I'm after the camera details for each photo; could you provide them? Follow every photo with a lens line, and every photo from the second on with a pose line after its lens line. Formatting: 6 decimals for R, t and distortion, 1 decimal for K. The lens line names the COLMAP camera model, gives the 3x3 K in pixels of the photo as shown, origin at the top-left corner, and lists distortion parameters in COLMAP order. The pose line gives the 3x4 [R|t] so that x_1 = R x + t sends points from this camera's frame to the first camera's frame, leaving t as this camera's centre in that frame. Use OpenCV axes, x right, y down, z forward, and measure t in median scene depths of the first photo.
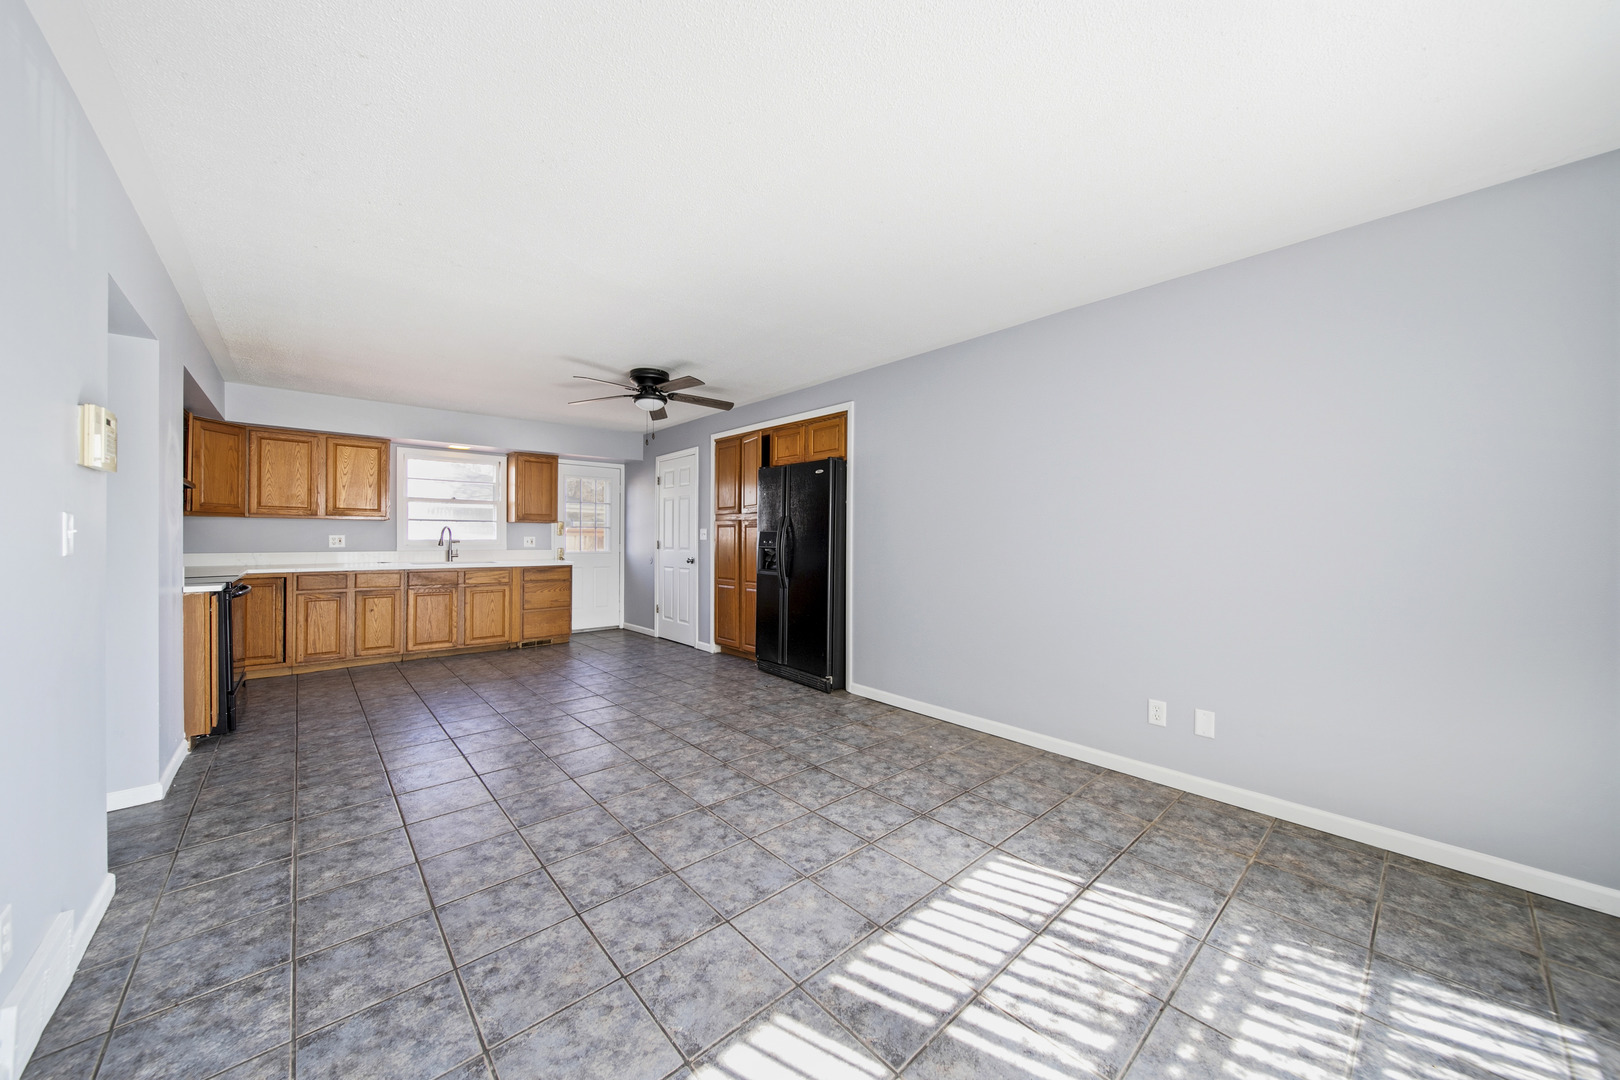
lens RADIAL K [[565.3, 0, 804.3], [0, 565.3, 538.3], [0, 0, 1]] dist [-0.000404, -0.000121]
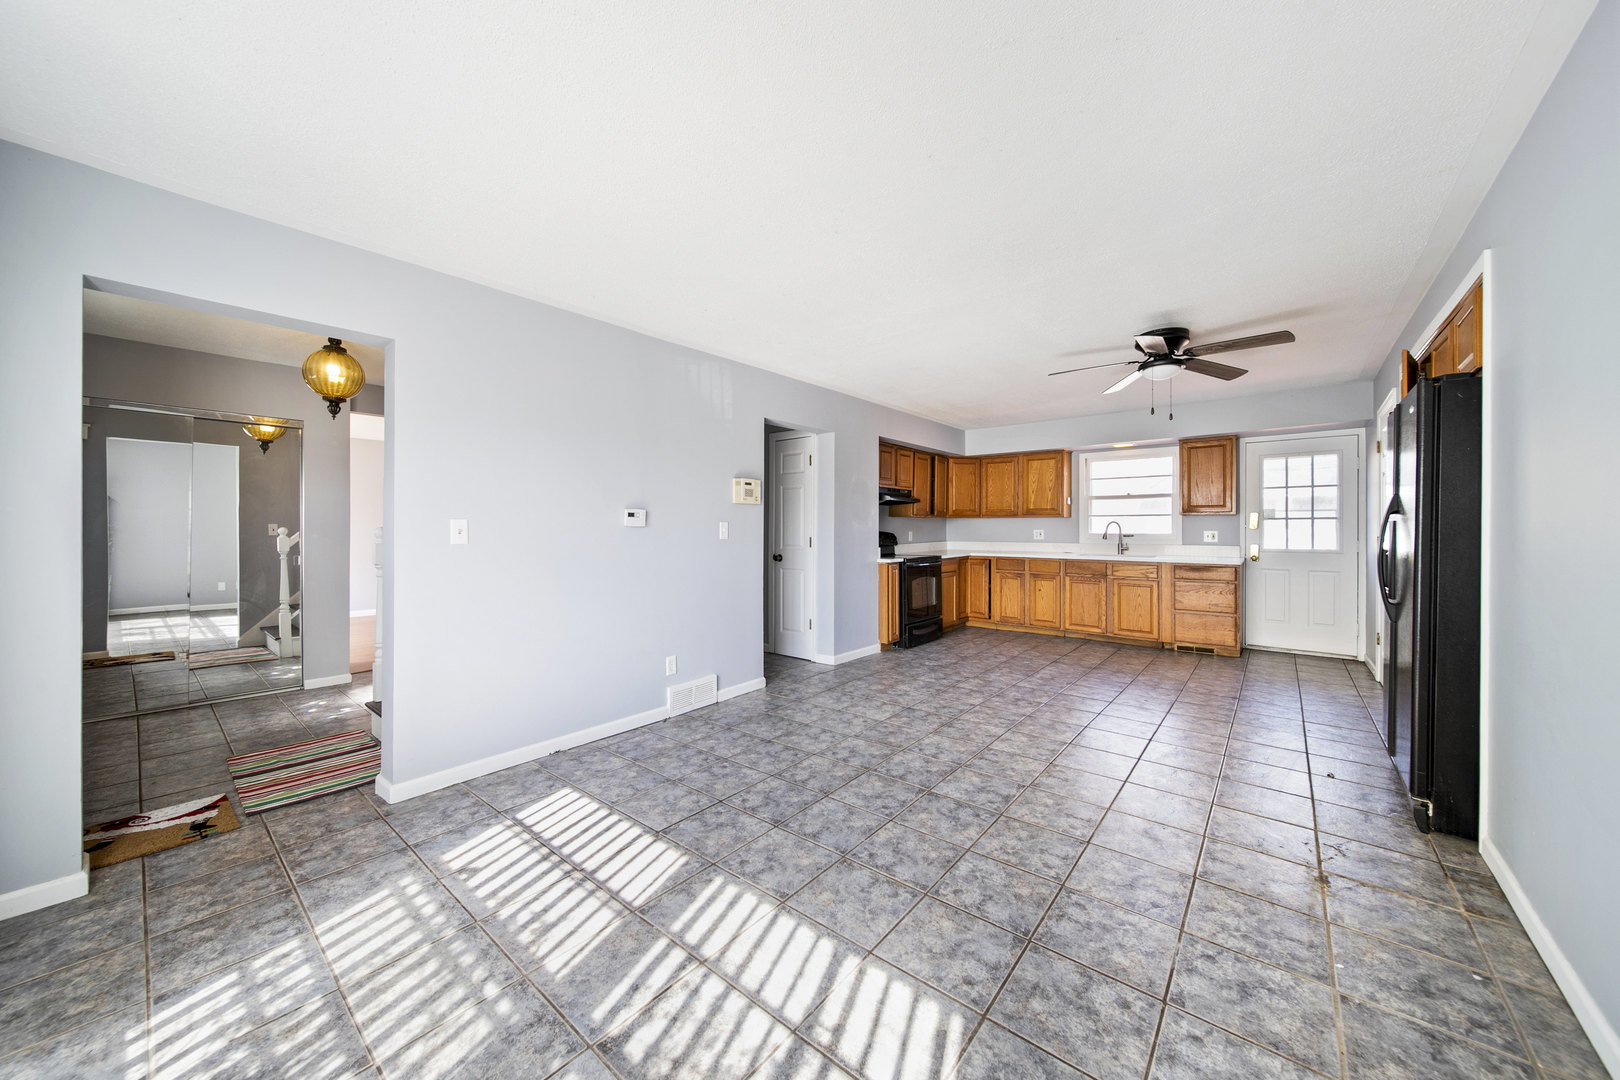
lens RADIAL K [[572.2, 0, 801.6], [0, 572.2, 526.2], [0, 0, 1]] dist [-0.000662, -0.000303]
pose [[0.142165, -0.007841, -0.989812, 0.390324], [-0.001986, 0.999964, -0.008207, -0.001822], [0.989841, 0.003132, 0.142145, 0.286034]]
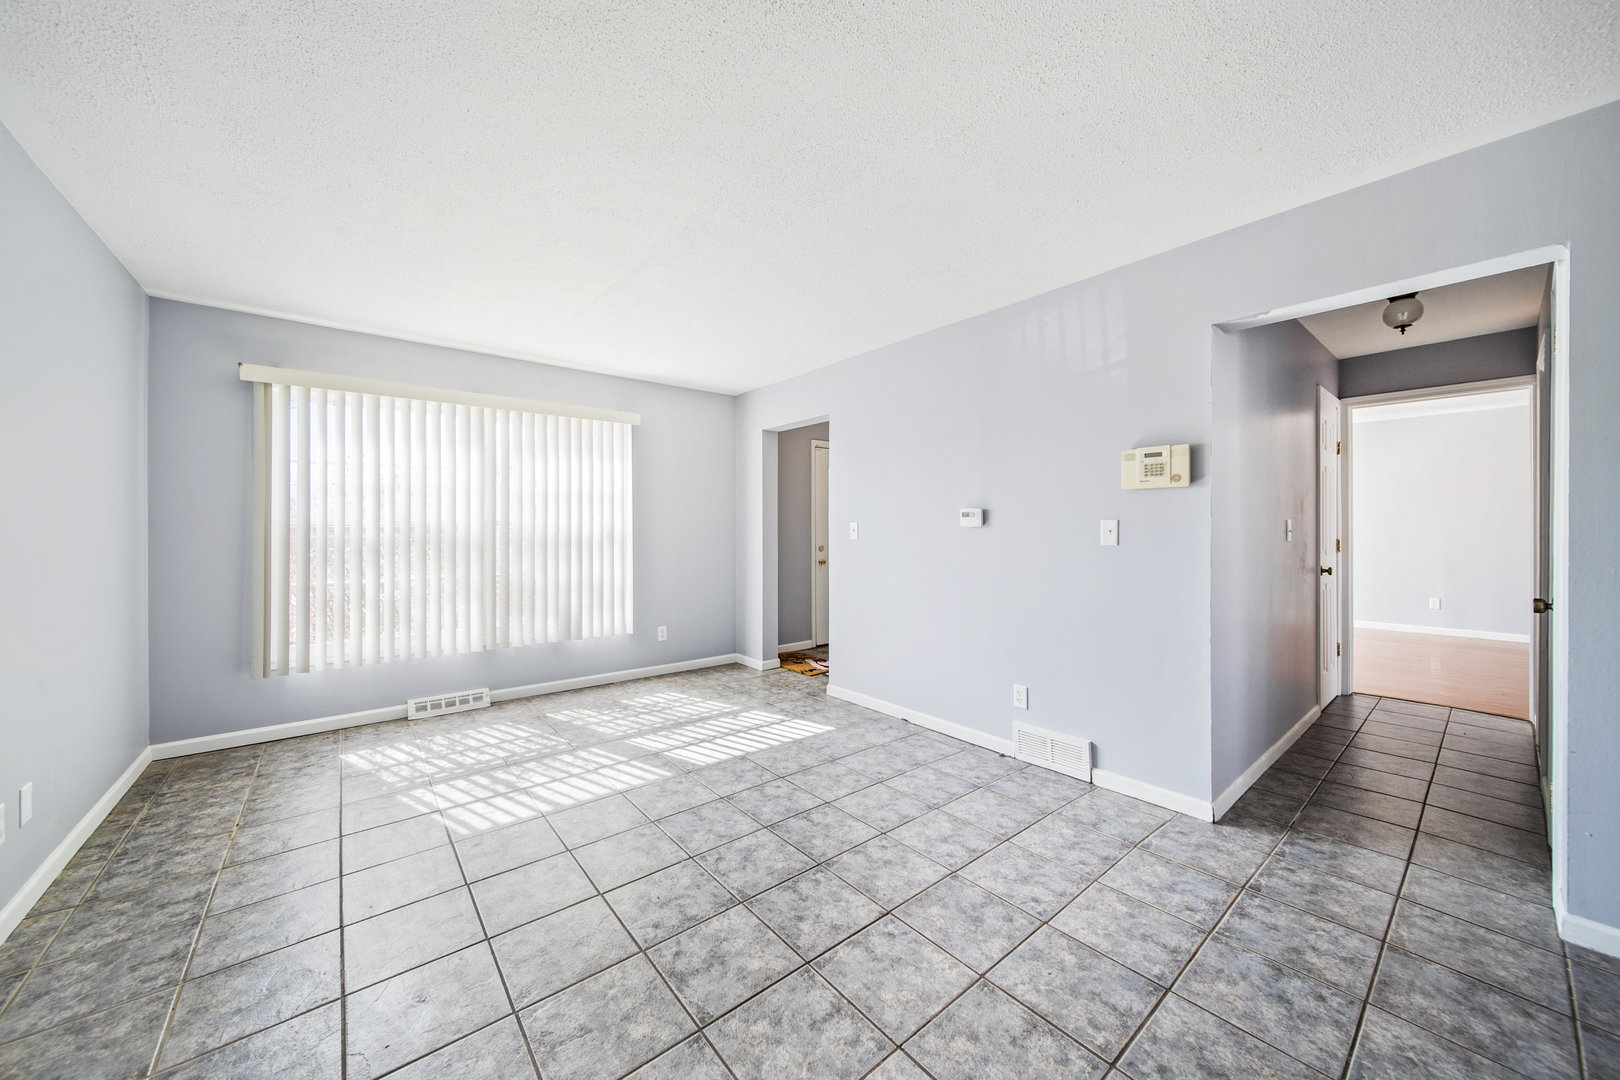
lens RADIAL K [[572.2, 0, 801.6], [0, 572.2, 526.2], [0, 0, 1]] dist [-0.000662, -0.000303]
pose [[-0.998572, -0.001936, 0.053383, -0.137020], [-0.001936, 0.999998, 0.000050, -0.007206], [-0.053383, -0.000053, -0.998574, 0.810708]]
